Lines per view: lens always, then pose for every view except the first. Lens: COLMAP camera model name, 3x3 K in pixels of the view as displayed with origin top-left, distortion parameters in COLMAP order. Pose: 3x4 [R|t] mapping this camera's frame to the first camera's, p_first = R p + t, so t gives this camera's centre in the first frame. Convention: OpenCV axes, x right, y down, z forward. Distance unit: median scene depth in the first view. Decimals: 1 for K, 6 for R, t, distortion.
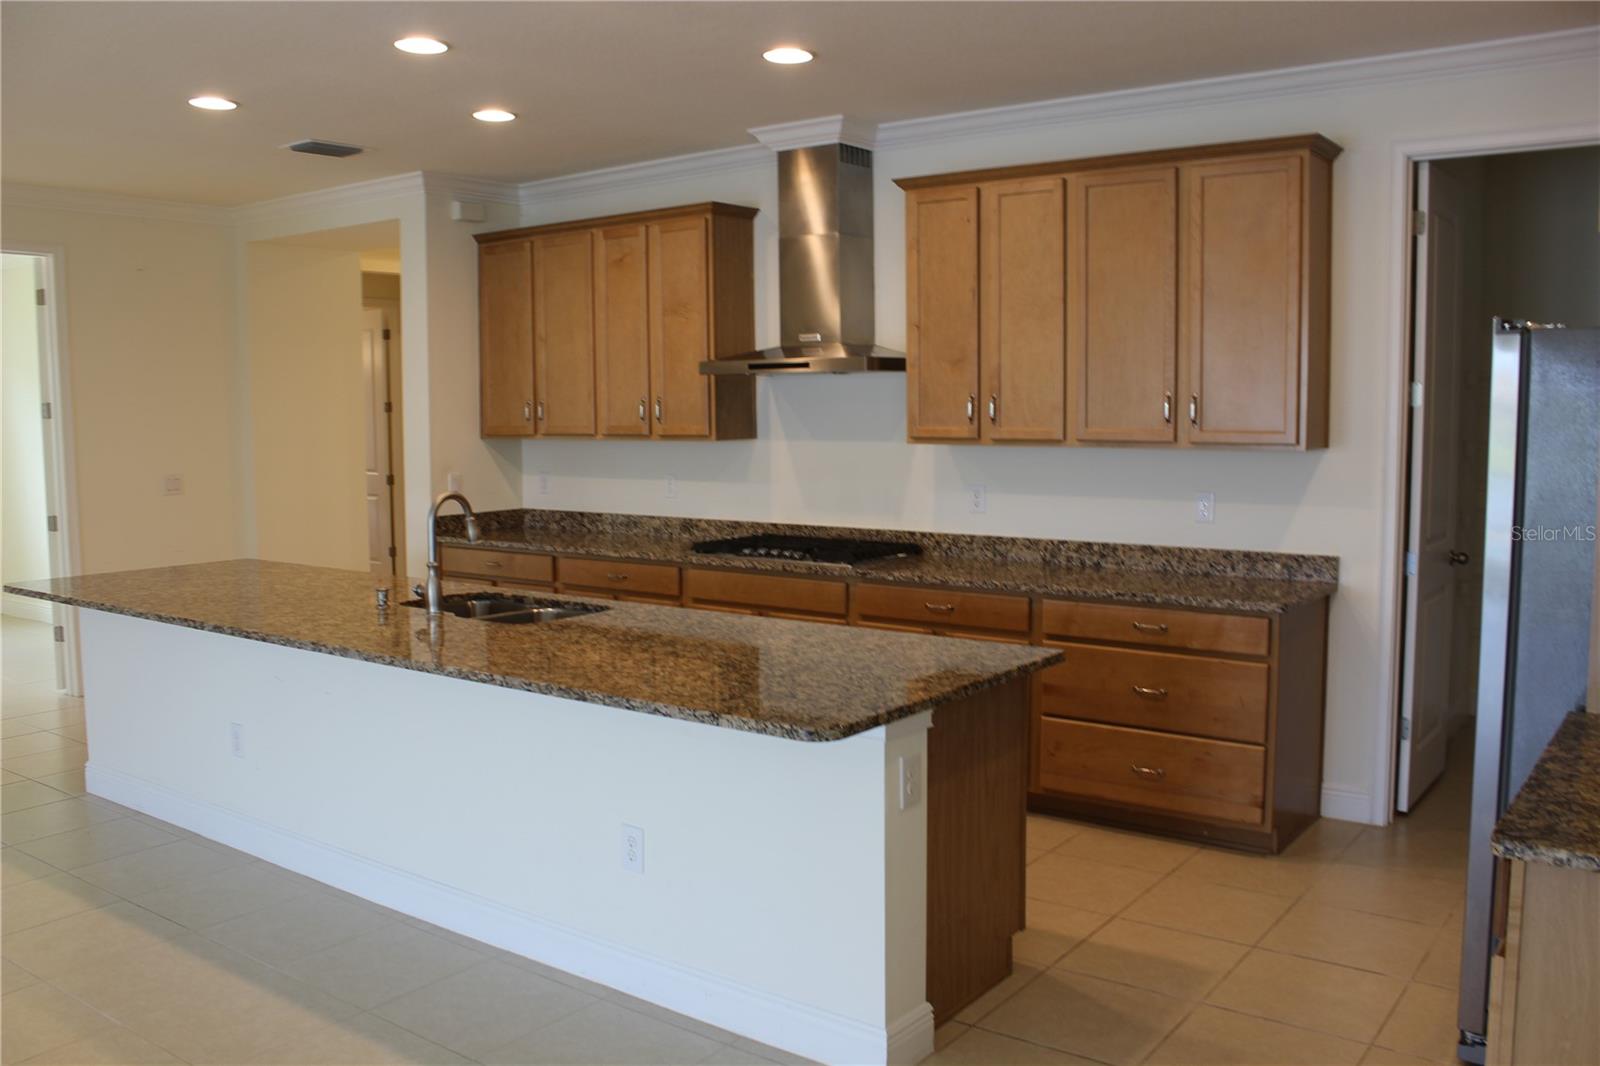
lens RADIAL K [[1344.1, 0, 808.0], [0, 1344.1, 535.5], [0, 0, 1]] dist [-0.153351, 0.119696]
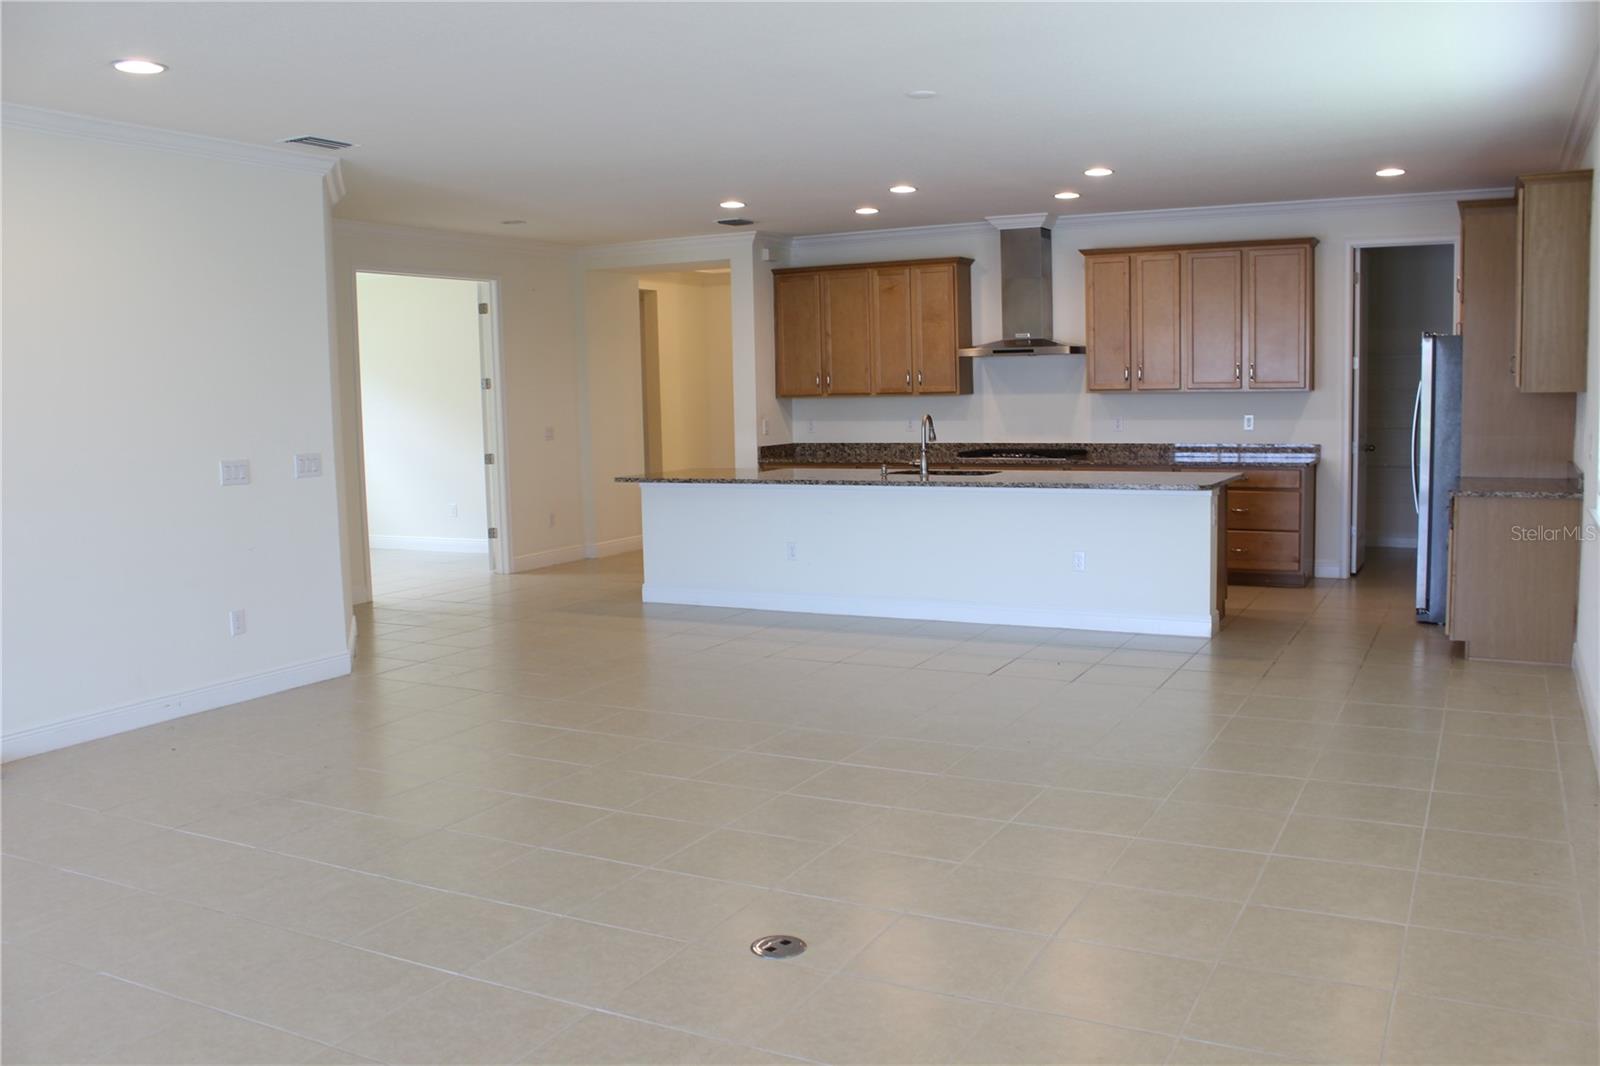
lens RADIAL K [[1344.1, 0, 809.3], [0, 1344.1, 529.6], [0, 0, 1]] dist [-0.153351, 0.119696]
pose [[0.988497, -0.031670, 0.147885, -0.565695], [0.030627, 0.999487, 0.009323, 0.087870], [-0.148105, -0.004687, 0.988961, -0.736699]]
